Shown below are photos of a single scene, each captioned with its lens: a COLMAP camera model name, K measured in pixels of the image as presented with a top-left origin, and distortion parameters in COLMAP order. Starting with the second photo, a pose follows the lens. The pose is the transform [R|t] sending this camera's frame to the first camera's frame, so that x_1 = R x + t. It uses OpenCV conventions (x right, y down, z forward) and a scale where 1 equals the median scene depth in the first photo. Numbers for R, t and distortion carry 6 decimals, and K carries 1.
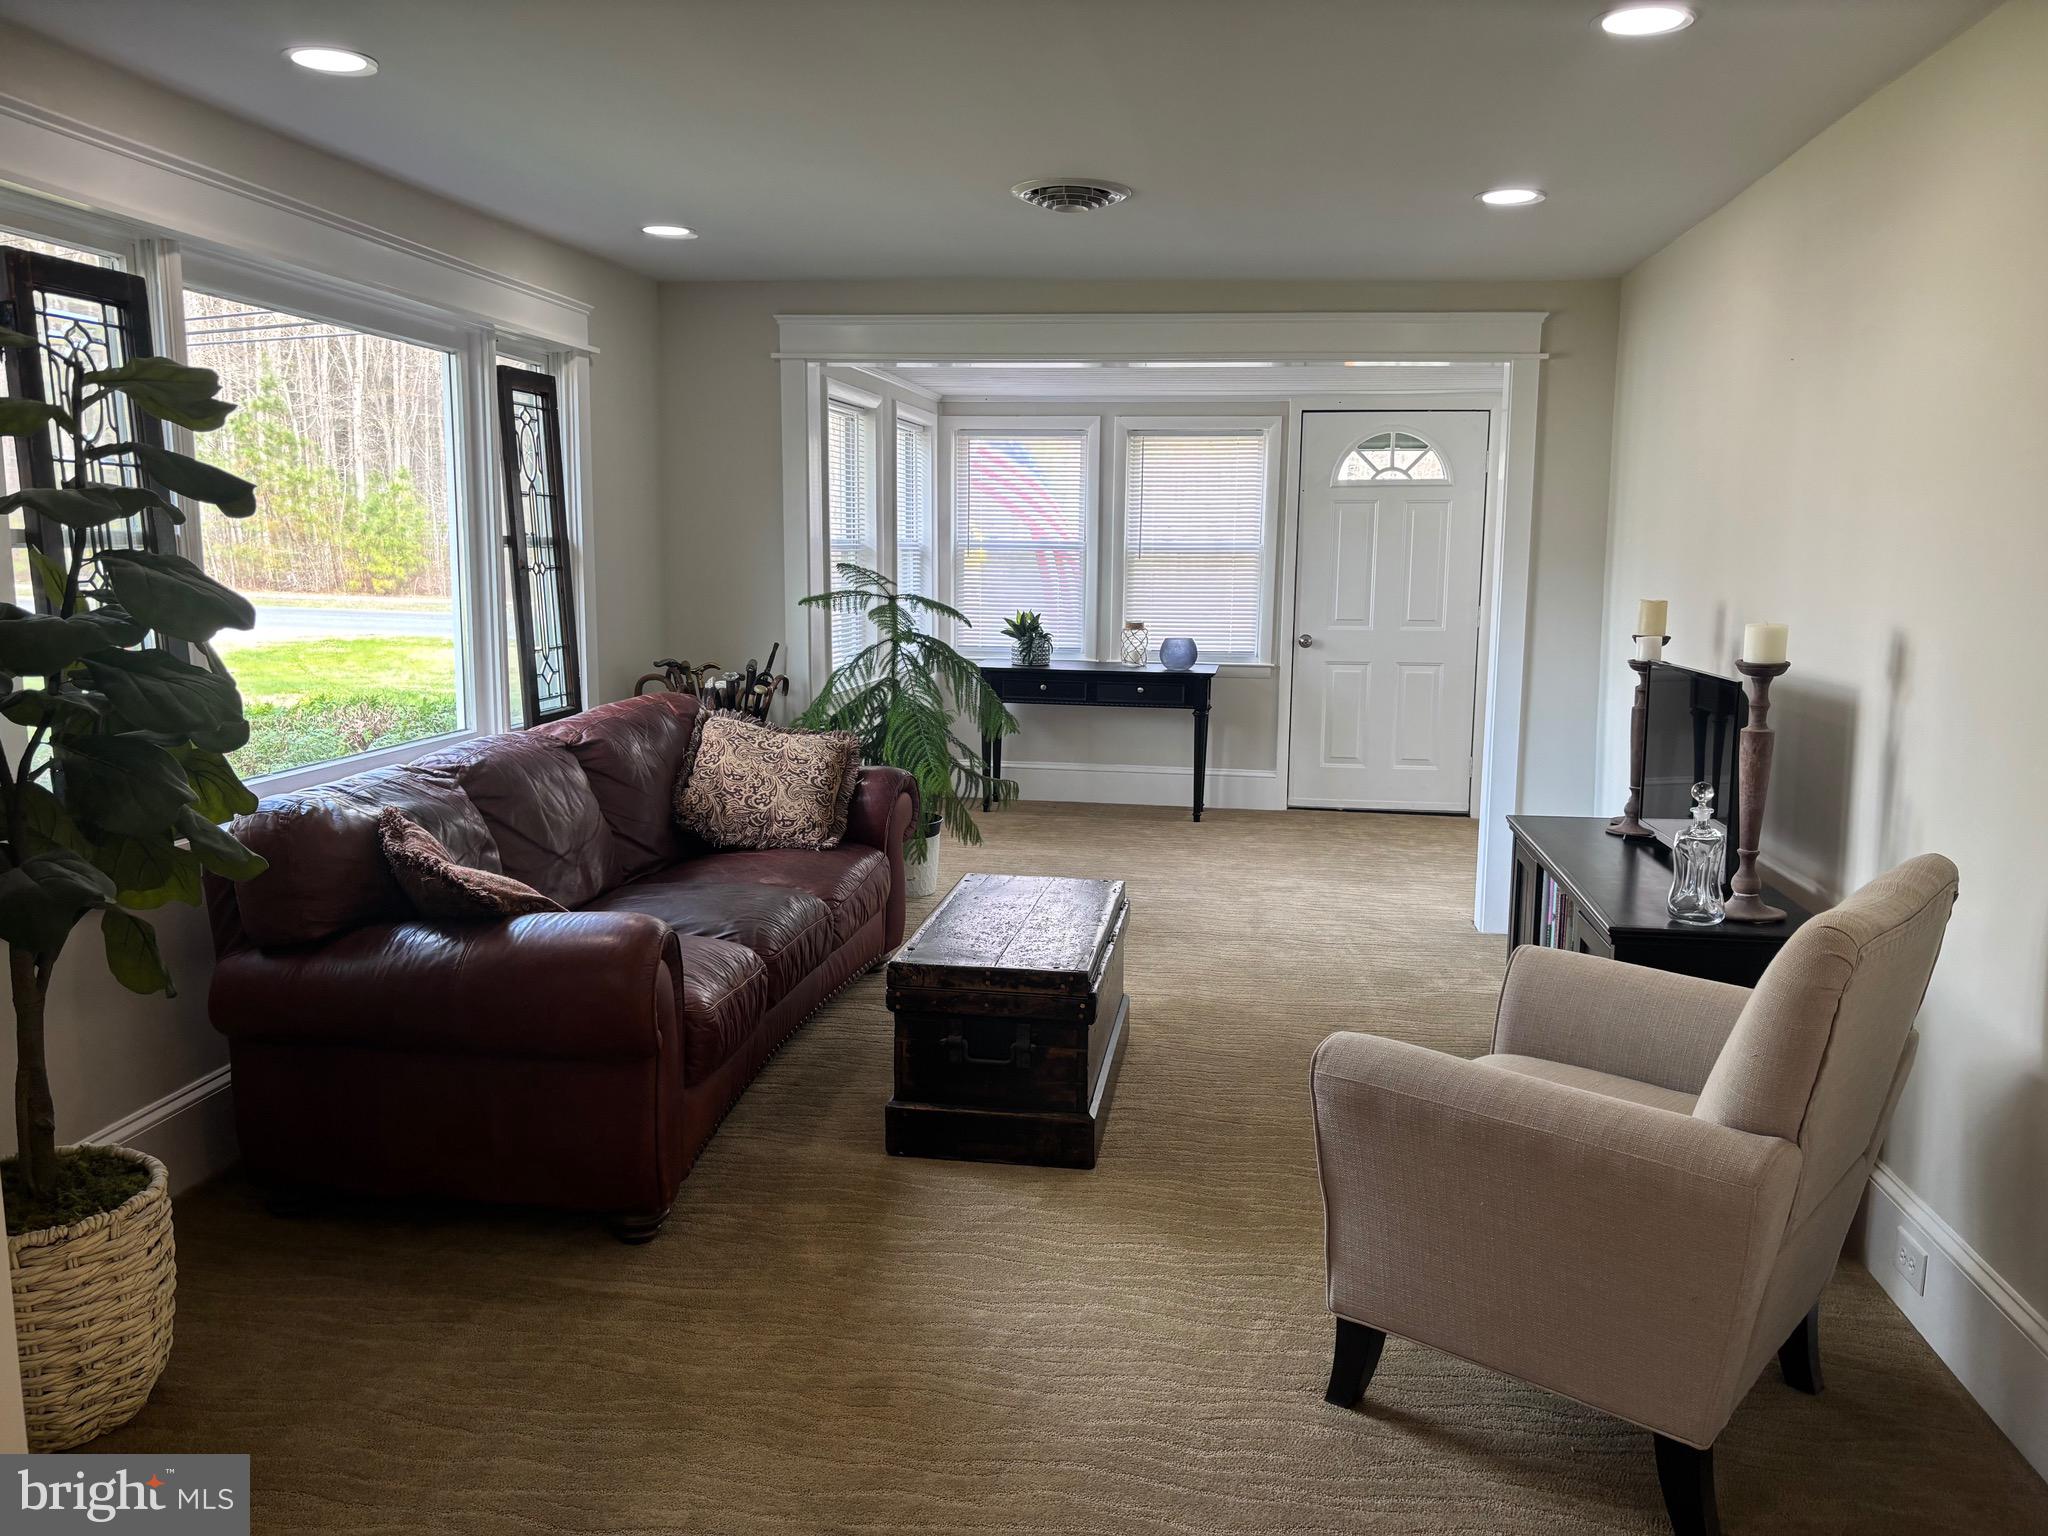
lens RADIAL K [[1617.1, 0, 1028.4], [0, 1617.1, 776.9], [0, 0, 1]] dist [0.044649, -0.018429]
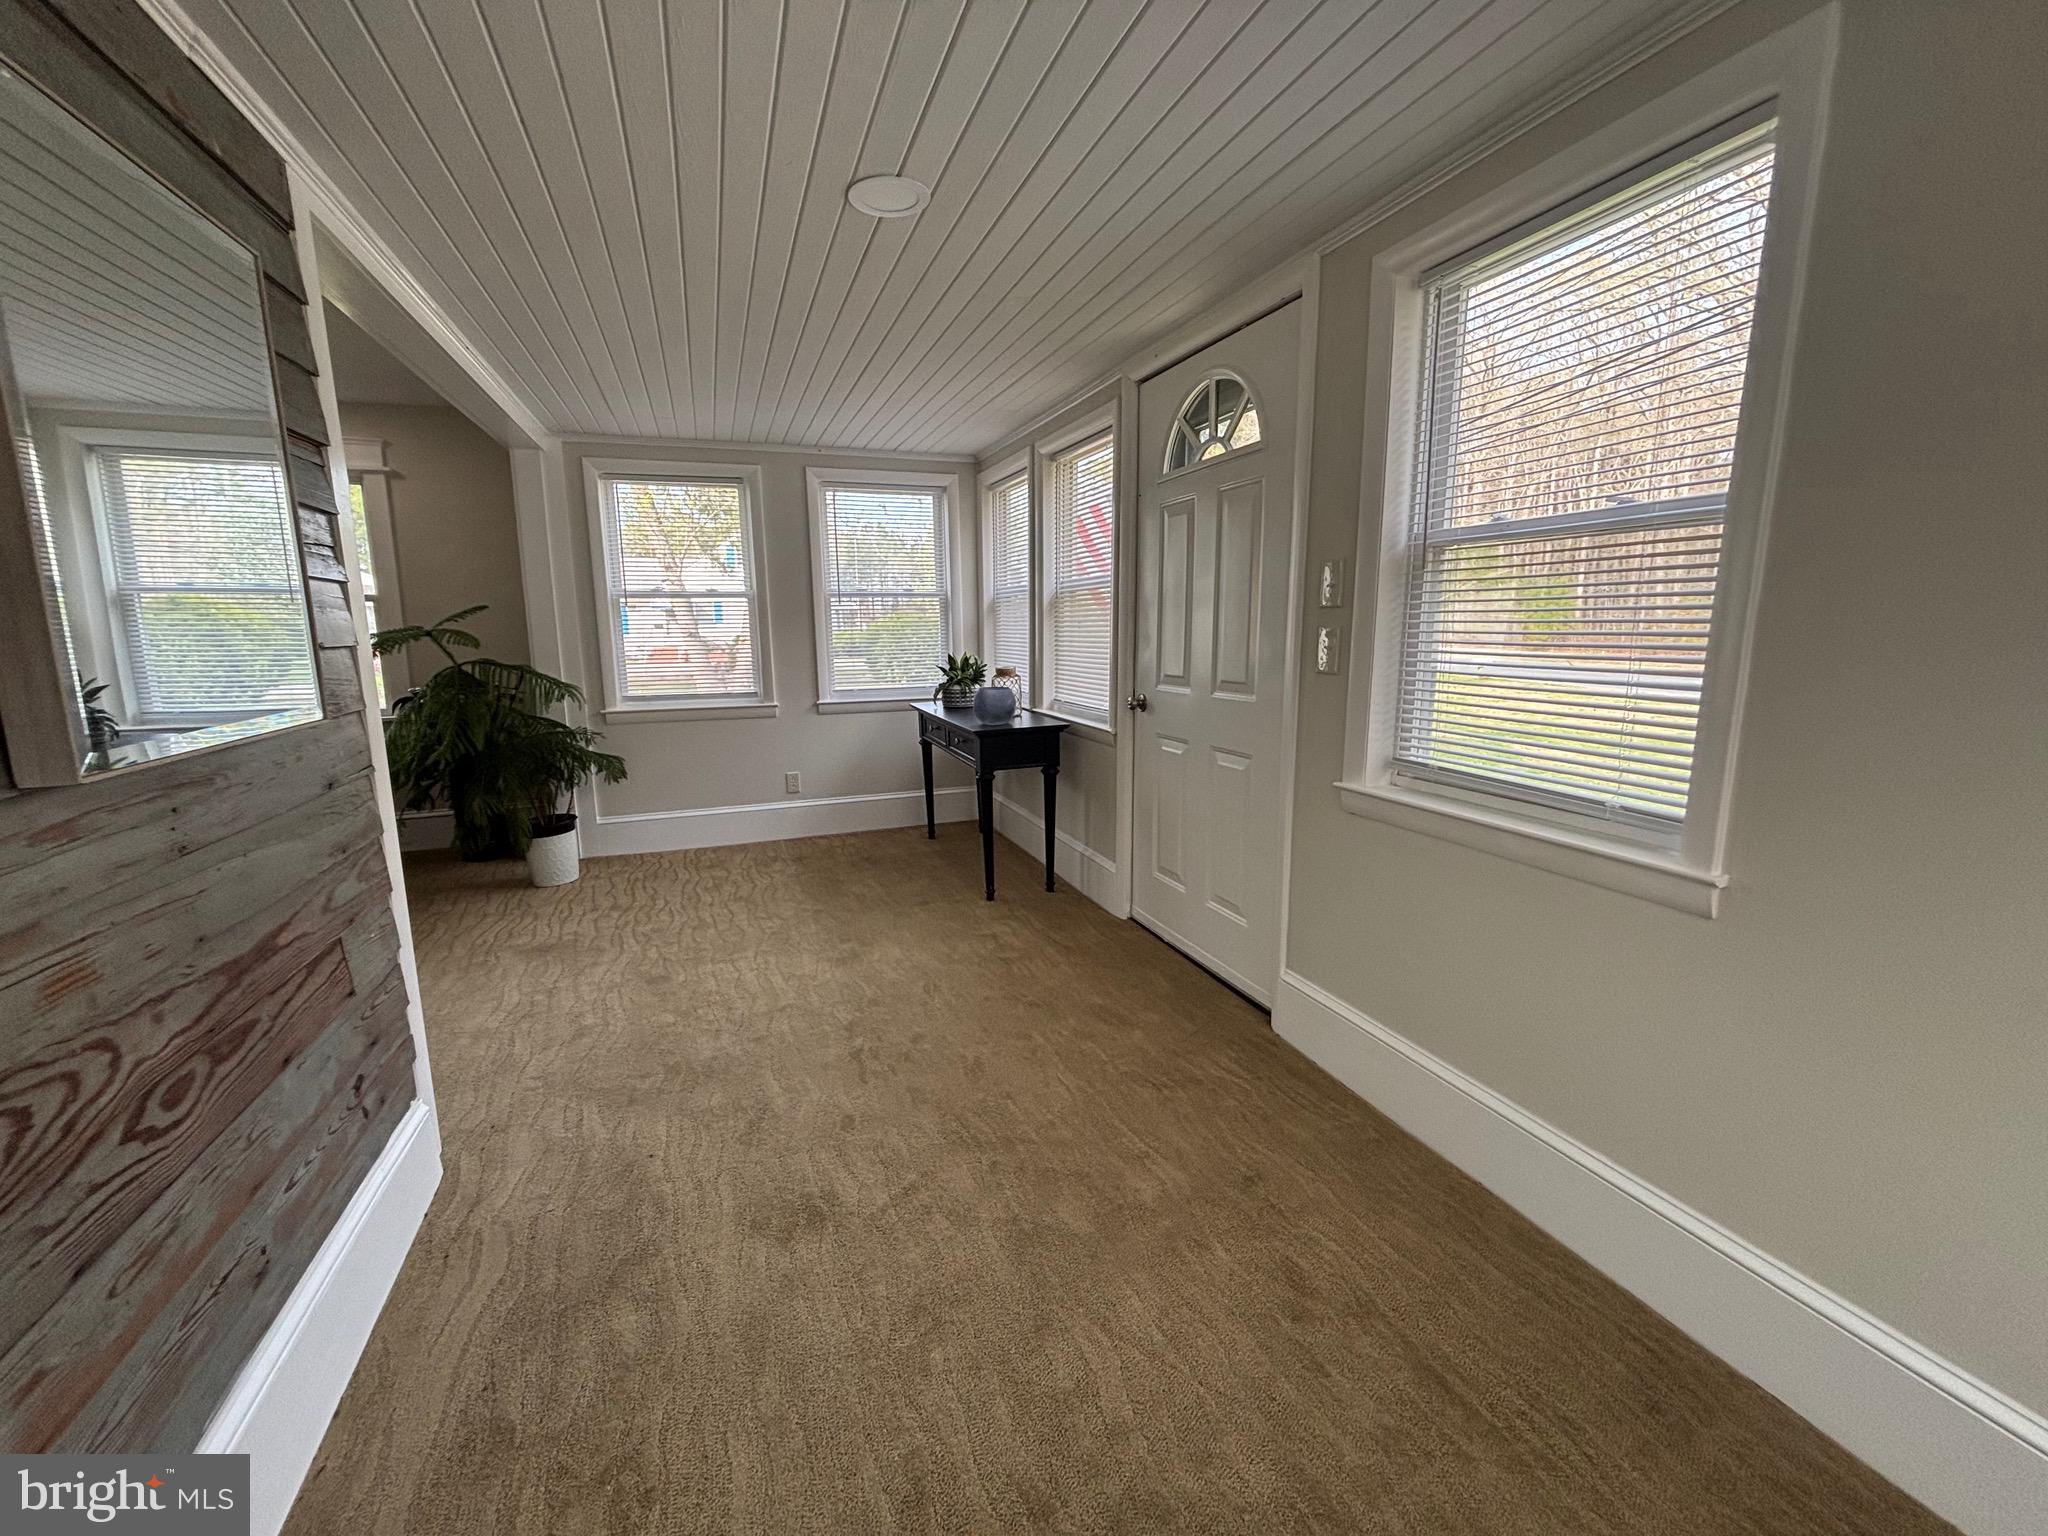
lens RADIAL K [[828.5, 0, 1031.3], [0, 828.5, 765.3], [0, 0, 1]] dist [0.003523, 0.000810]
pose [[0.495174, 0.138303, -0.857715, 0.949200], [-0.127359, 0.988138, 0.085806, -0.163584], [0.859408, 0.066749, 0.506914, 1.534147]]
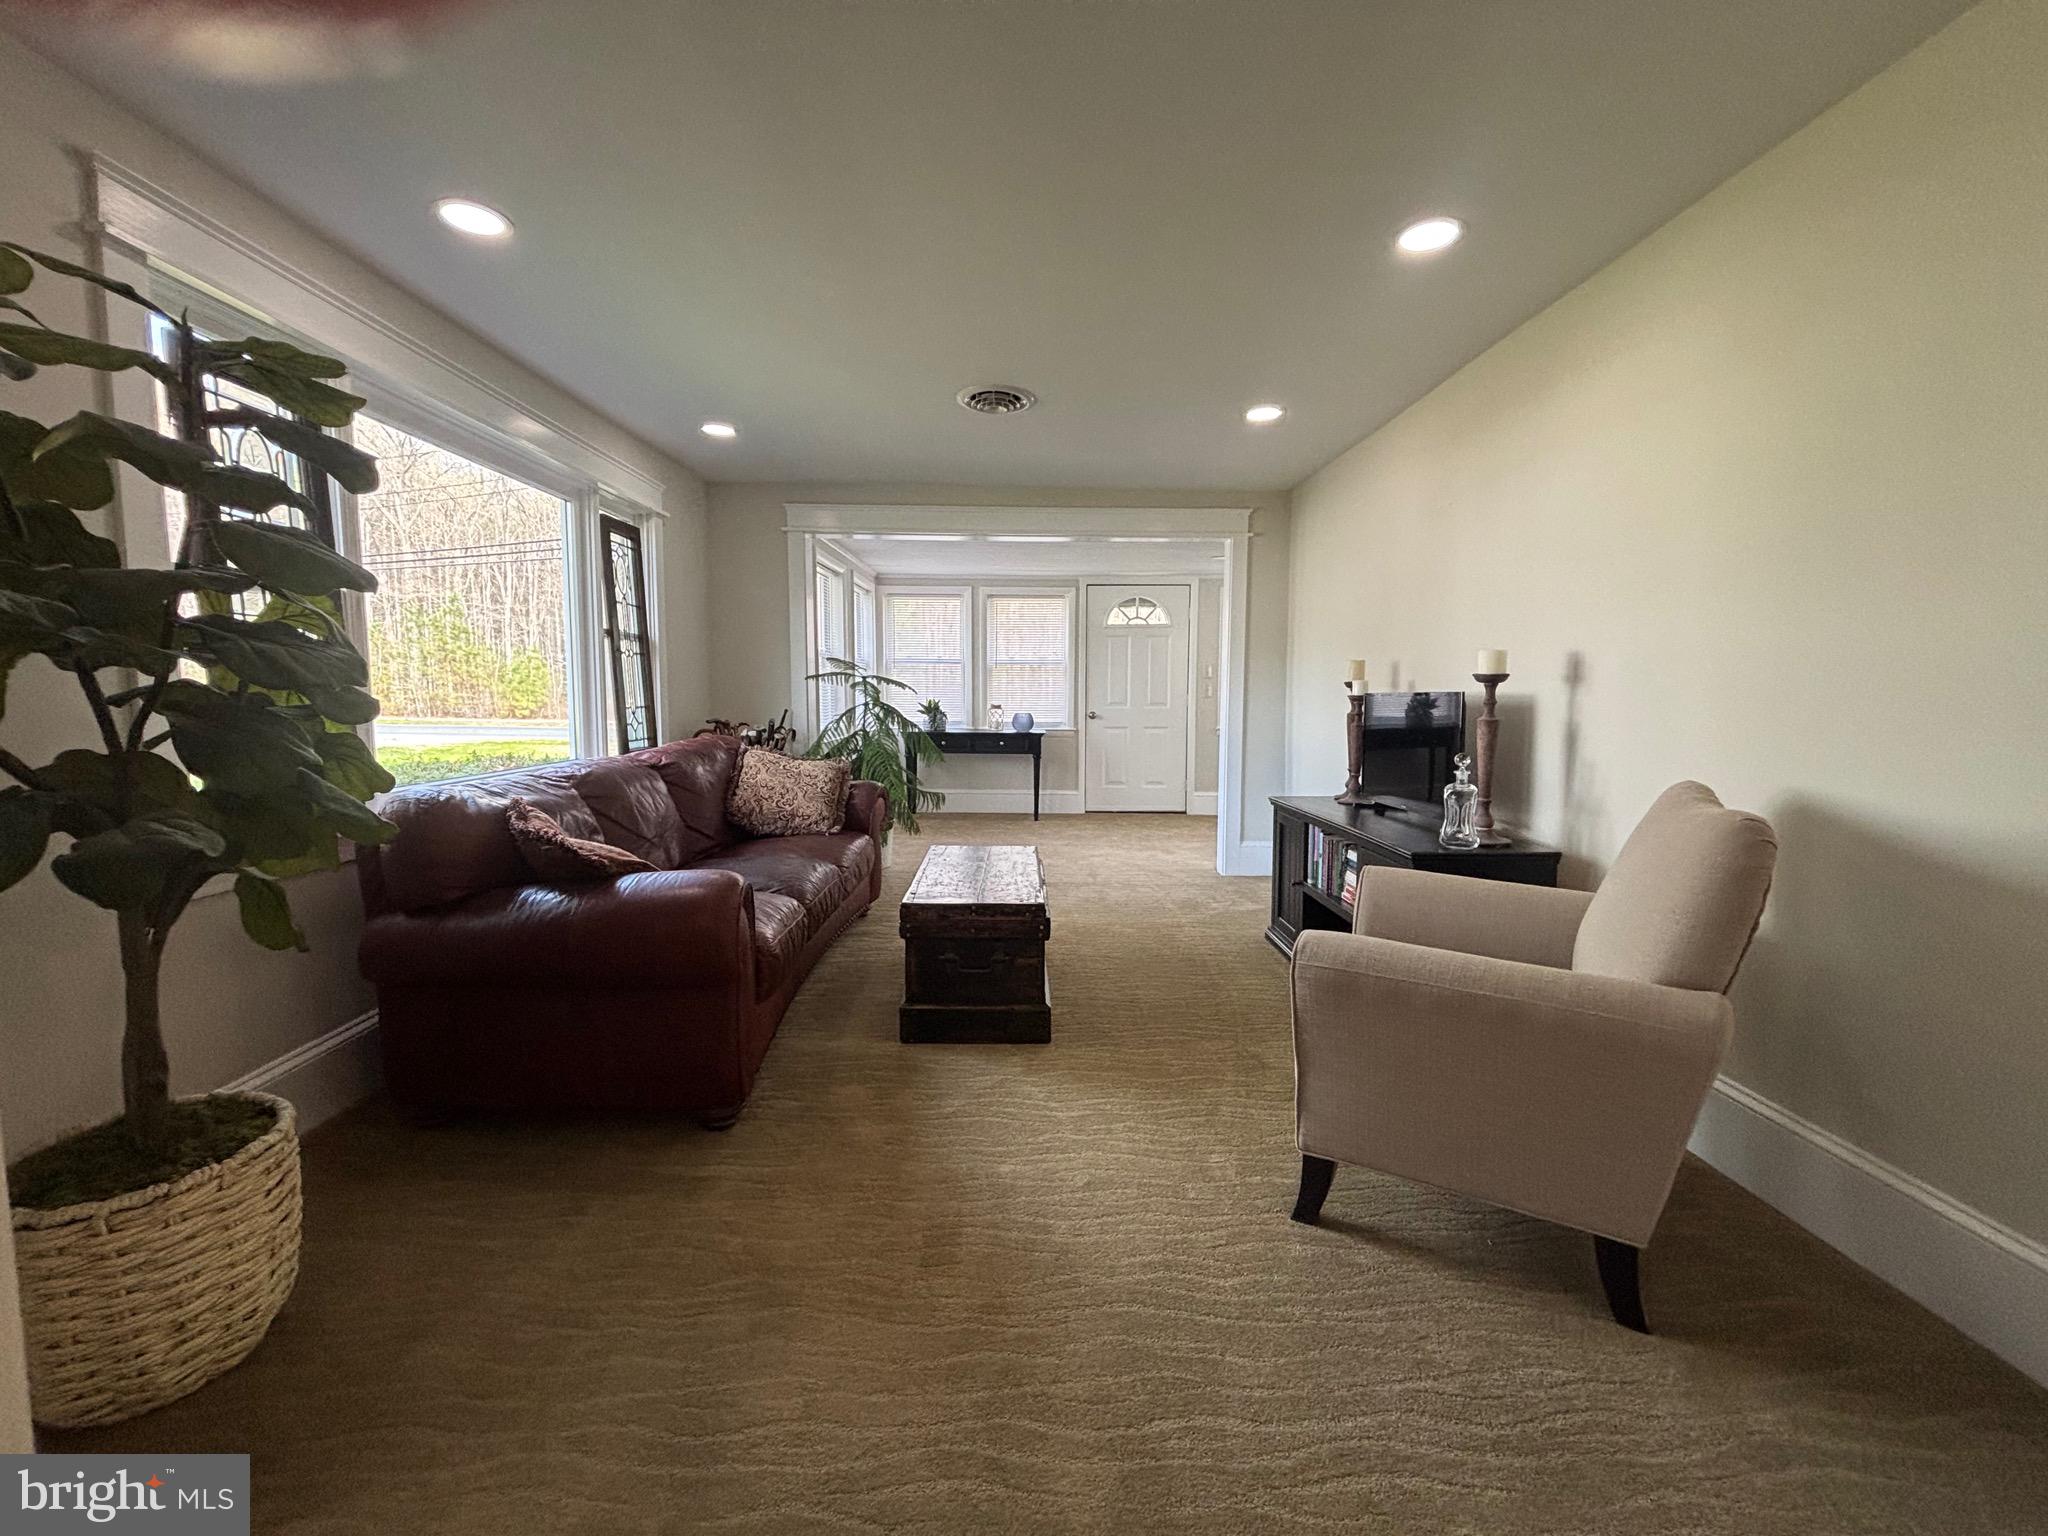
lens RADIAL K [[828.5, 0, 1010.3], [0, 828.5, 767.2], [0, 0, 1]] dist [0.003523, 0.000810]
pose [[0.987890, -0.020544, 0.153791, -0.106119], [0.030459, 0.997587, -0.062390, 0.047623], [-0.152138, 0.066319, 0.986132, 0.290066]]
